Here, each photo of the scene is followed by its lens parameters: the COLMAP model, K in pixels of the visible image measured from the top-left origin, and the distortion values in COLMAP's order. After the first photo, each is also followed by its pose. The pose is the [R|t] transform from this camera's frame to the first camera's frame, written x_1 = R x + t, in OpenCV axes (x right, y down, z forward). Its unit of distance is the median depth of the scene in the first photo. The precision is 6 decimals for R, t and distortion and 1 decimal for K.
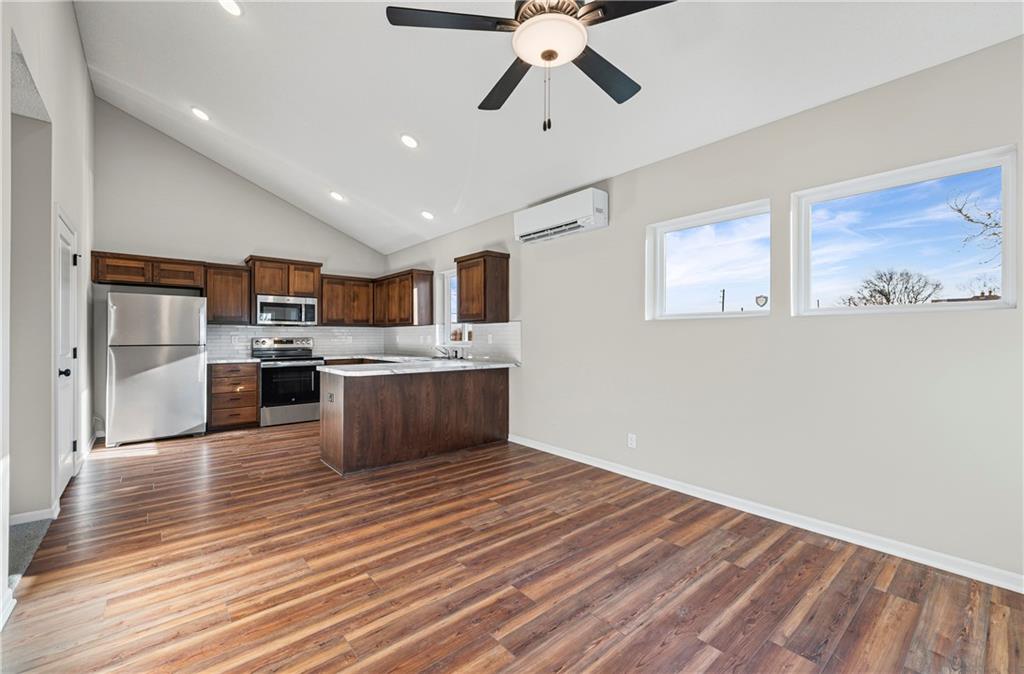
lens RADIAL K [[413.2, 0, 510.1], [0, 413.2, 336.4], [0, 0, 1]] dist [0.001963, -0.001408]
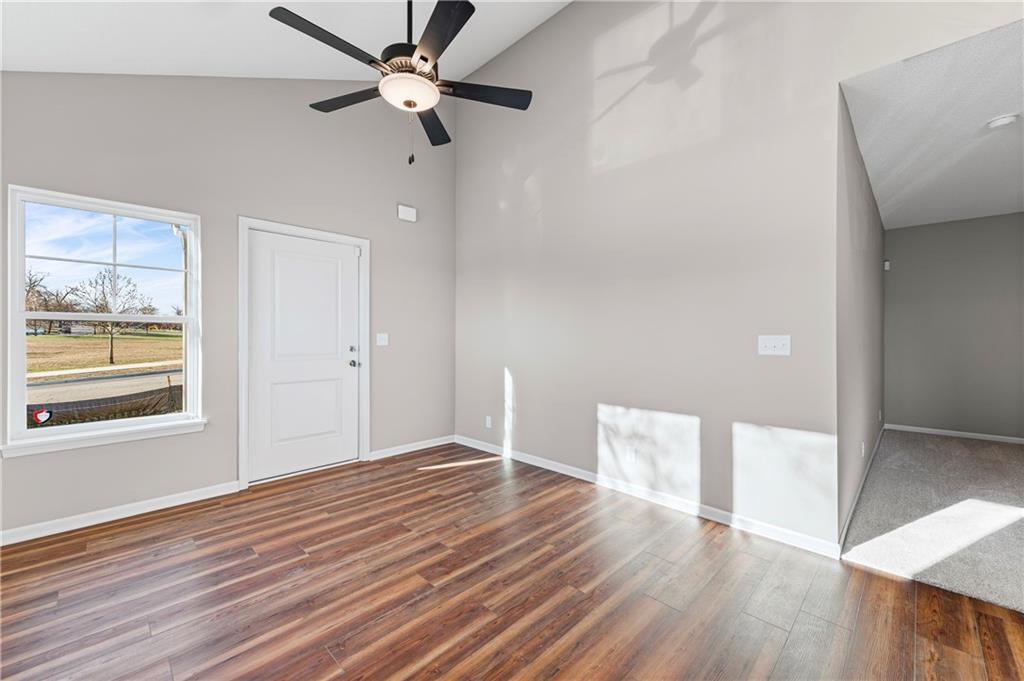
lens RADIAL K [[413.2, 0, 511.2], [0, 413.2, 339.7], [0, 0, 1]] dist [0.001963, -0.001408]
pose [[-0.996269, -0.003540, -0.086224, -0.096274], [-0.003870, 0.999986, 0.003659, -0.020557], [0.086210, 0.003979, -0.996269, 2.055298]]
